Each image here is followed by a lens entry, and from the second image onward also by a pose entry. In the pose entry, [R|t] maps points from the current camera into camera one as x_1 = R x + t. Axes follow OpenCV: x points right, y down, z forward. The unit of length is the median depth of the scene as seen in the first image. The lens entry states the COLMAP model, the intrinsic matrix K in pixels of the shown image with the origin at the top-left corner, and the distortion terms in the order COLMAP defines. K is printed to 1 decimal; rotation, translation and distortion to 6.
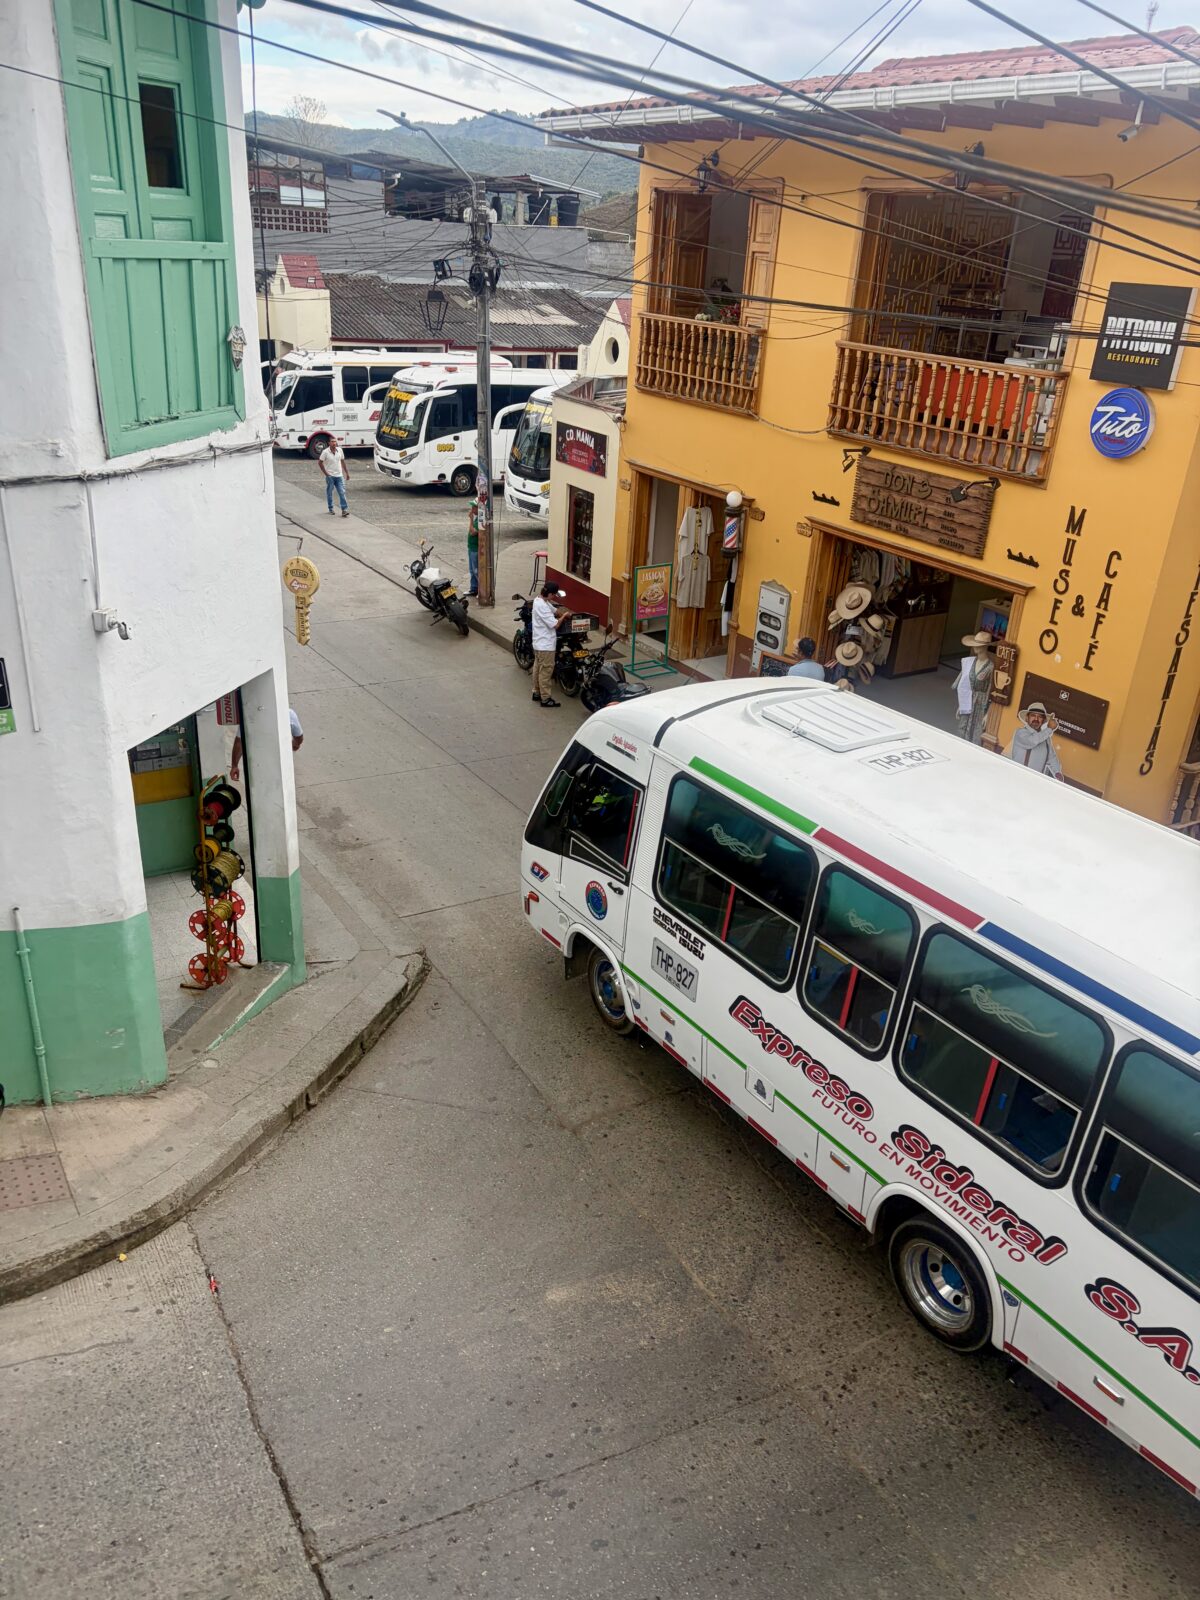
lens RADIAL K [[1195.7, 0, 606.4], [0, 1195.7, 803.4], [0, 0, 1]] dist [0.035657, 0.001320]
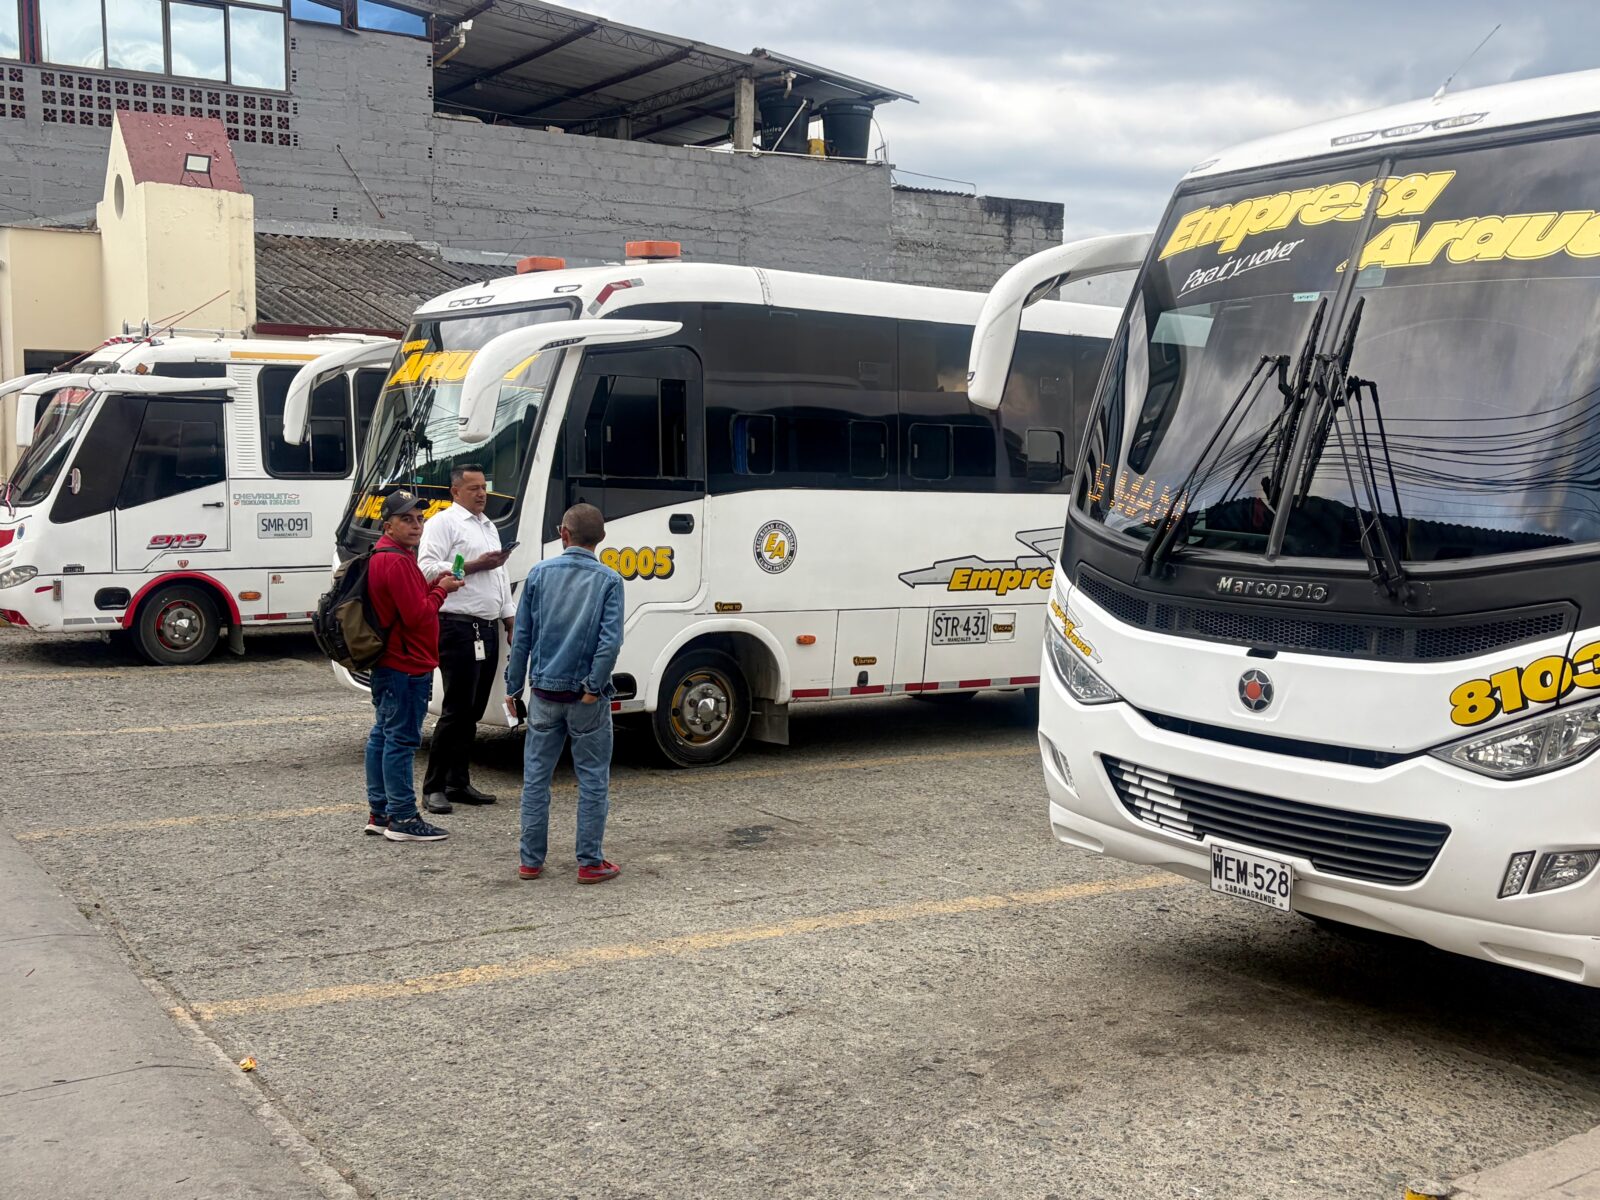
lens RADIAL K [[1733.9, 0, 798.9], [0, 1733.9, 596.5], [0, 0, 1]] dist [0.025201, 0.000000]
pose [[0.998726, -0.046548, 0.019483, -0.095840], [0.050354, 0.944525, -0.324558, -0.159506], [-0.003295, 0.325125, 0.945665, 0.604240]]
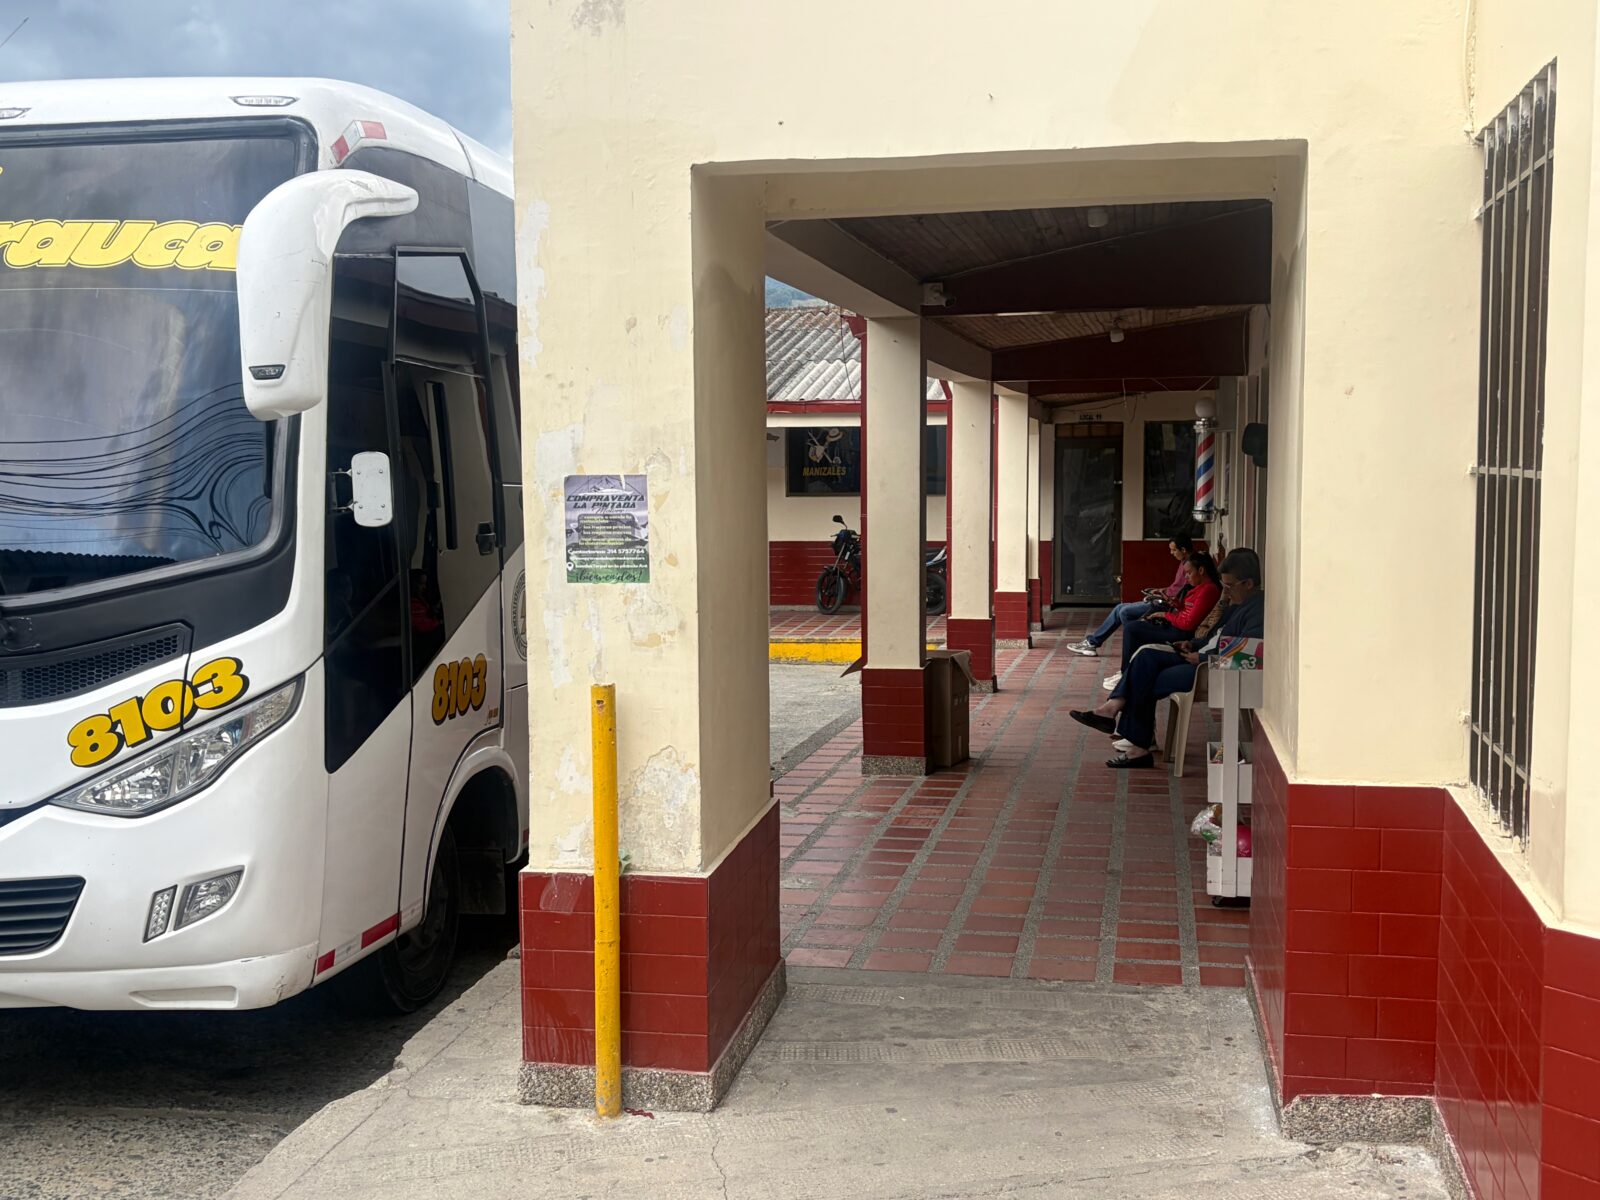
lens RADIAL K [[1733.9, 0, 831.5], [0, 1733.9, 633.5], [0, 0, 1]] dist [0.025201, 0.000000]
pose [[0.682370, -0.142902, 0.716903, -0.093775], [0.355064, 0.922042, -0.154168, -0.162070], [-0.638984, 0.359746, 0.679913, 0.613252]]
